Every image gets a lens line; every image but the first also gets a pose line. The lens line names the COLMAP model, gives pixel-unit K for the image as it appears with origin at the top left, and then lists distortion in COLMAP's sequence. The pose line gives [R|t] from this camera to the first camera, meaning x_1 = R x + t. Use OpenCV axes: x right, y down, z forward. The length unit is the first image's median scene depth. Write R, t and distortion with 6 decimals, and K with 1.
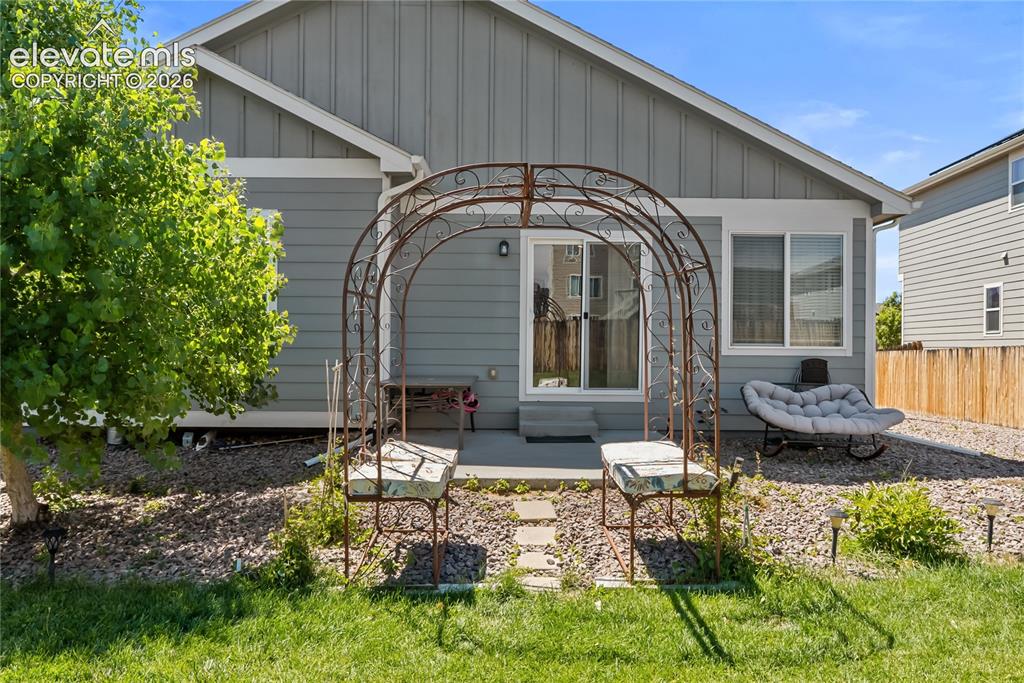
lens RADIAL K [[692.3, 0, 512.4], [0, 692.3, 337.8], [0, 0, 1]] dist [0.021602, 0.000867]
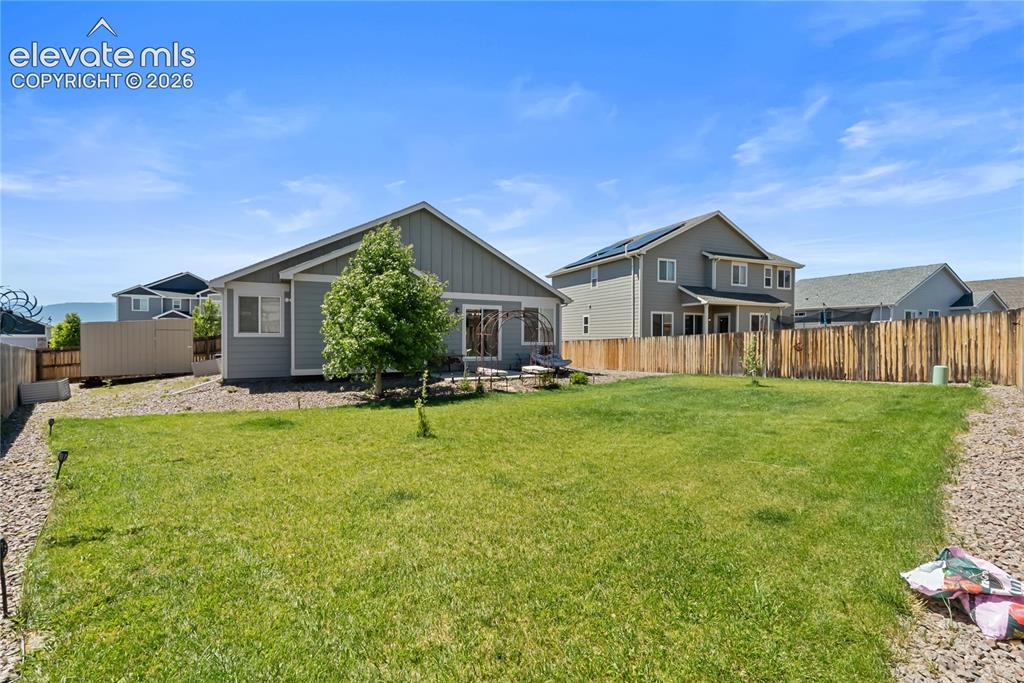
lens RADIAL K [[452.6, 0, 511.2], [0, 452.6, 345.5], [0, 0, 1]] dist [-0.004827, -0.000834]
pose [[0.898756, -0.013602, 0.438239, -0.629076], [-0.000789, 0.999467, 0.032640, -0.040369], [-0.438449, -0.029682, 0.898266, -0.818787]]
